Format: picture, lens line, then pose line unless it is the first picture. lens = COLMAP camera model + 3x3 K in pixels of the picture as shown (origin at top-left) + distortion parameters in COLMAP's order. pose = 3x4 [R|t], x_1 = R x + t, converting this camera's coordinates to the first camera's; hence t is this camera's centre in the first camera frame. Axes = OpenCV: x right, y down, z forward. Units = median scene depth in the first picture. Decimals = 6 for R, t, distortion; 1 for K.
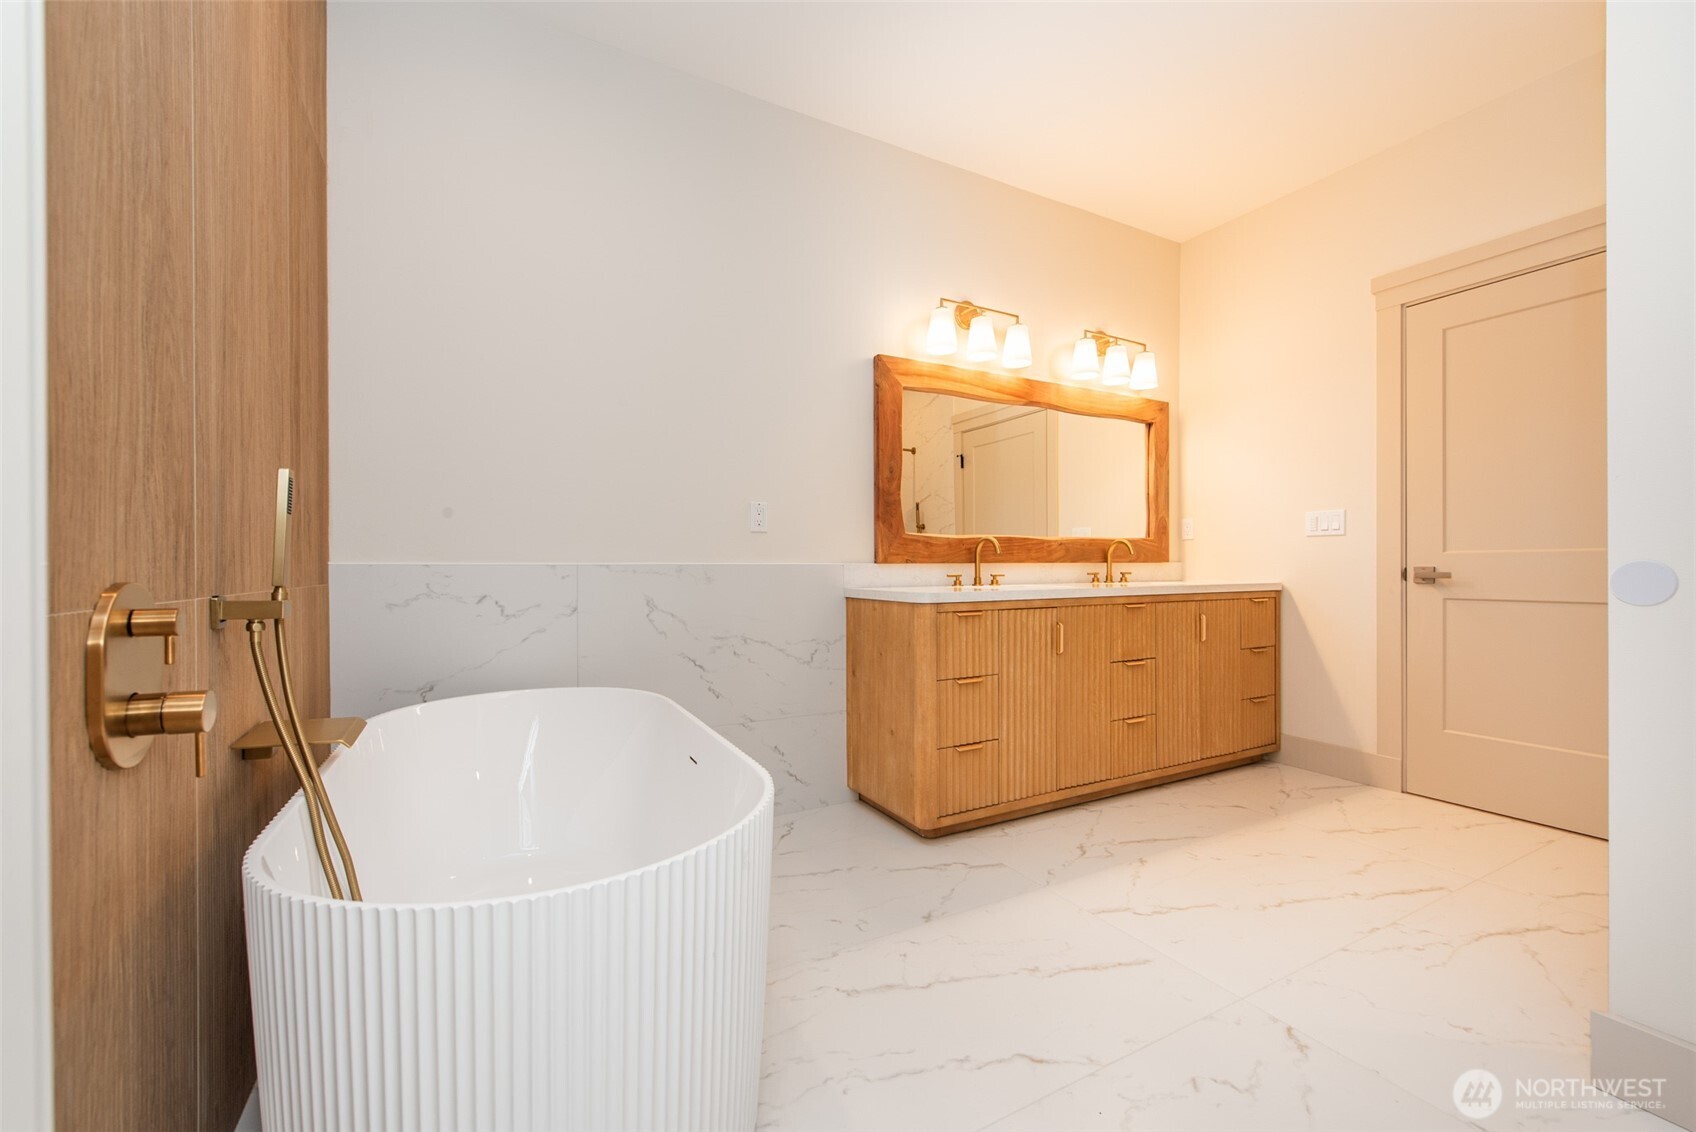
lens RADIAL K [[676.9, 0, 846.5], [0, 676.9, 571.1], [0, 0, 1]] dist [-0.002065, 0.000025]
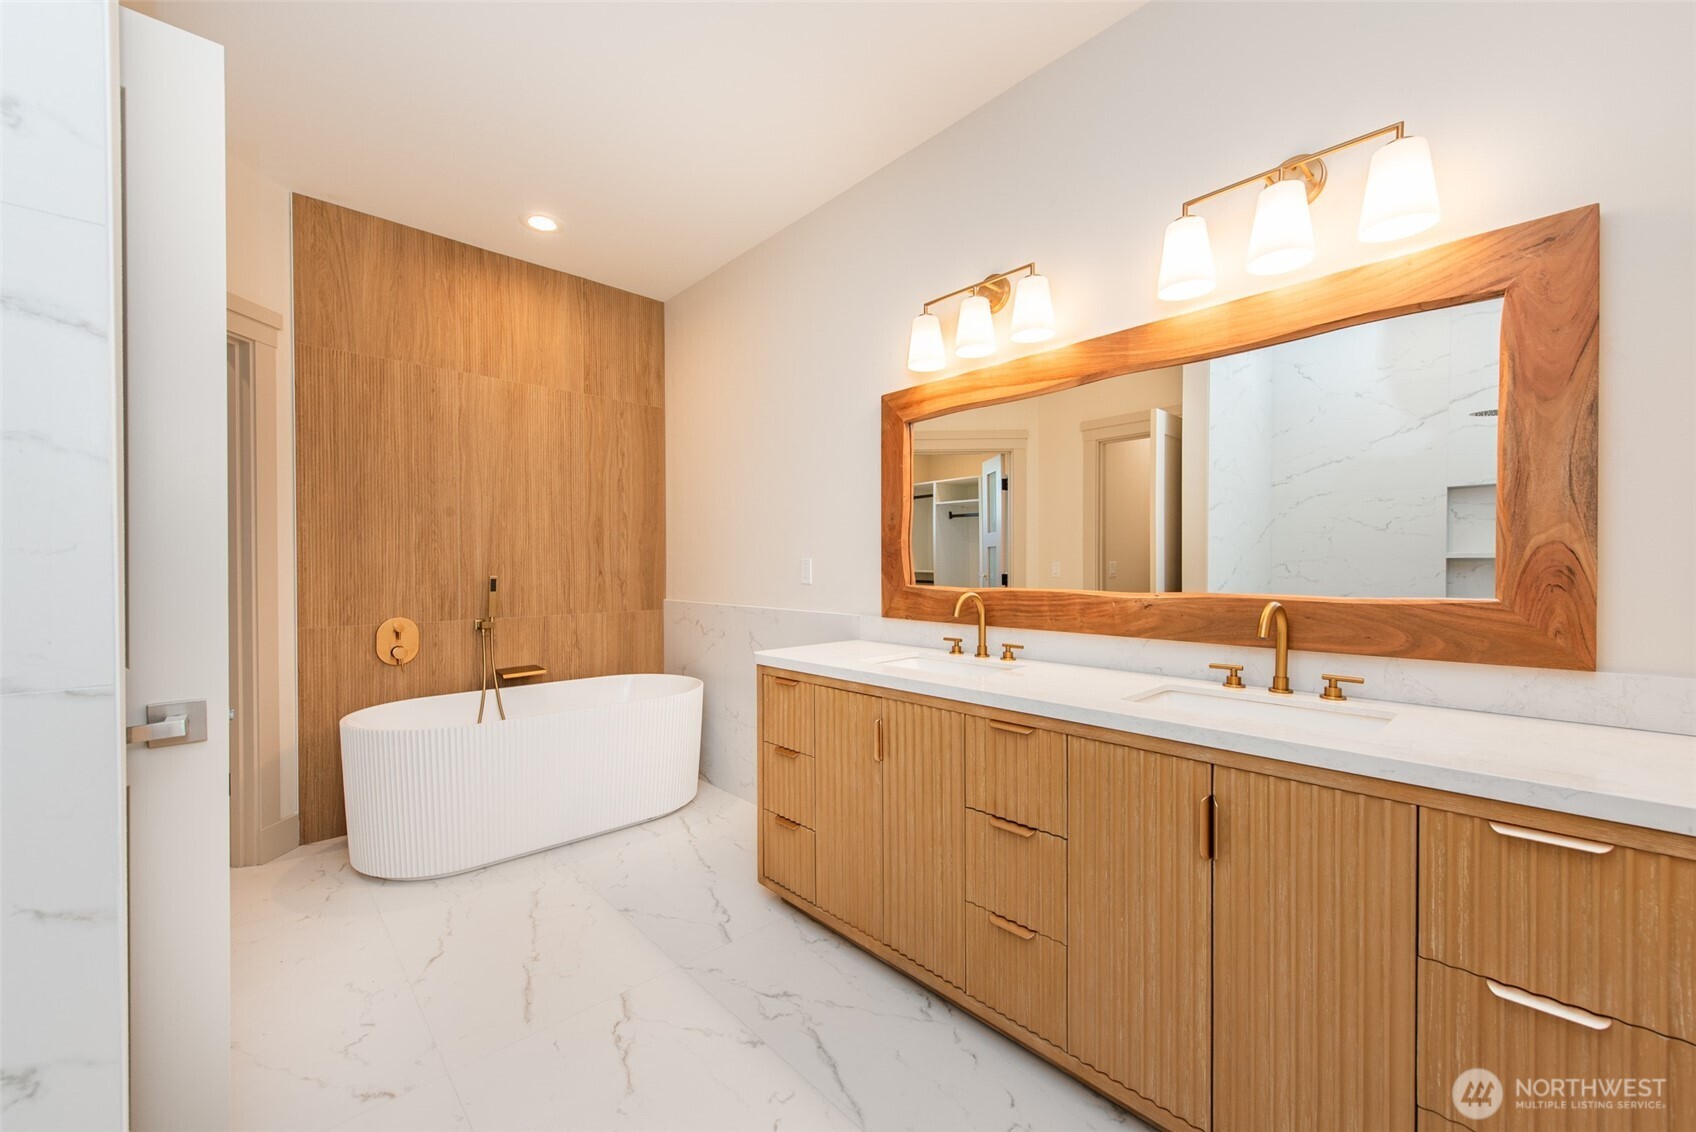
lens RADIAL K [[668.6, 0, 847.3], [0, 668.6, 570.2], [0, 0, 1]] dist [0.009319, -0.001263]
pose [[0.248384, 0.012199, -0.968585, 0.895142], [-0.005777, 0.999922, 0.011112, -0.083705], [0.968644, 0.002836, 0.248435, 0.688017]]
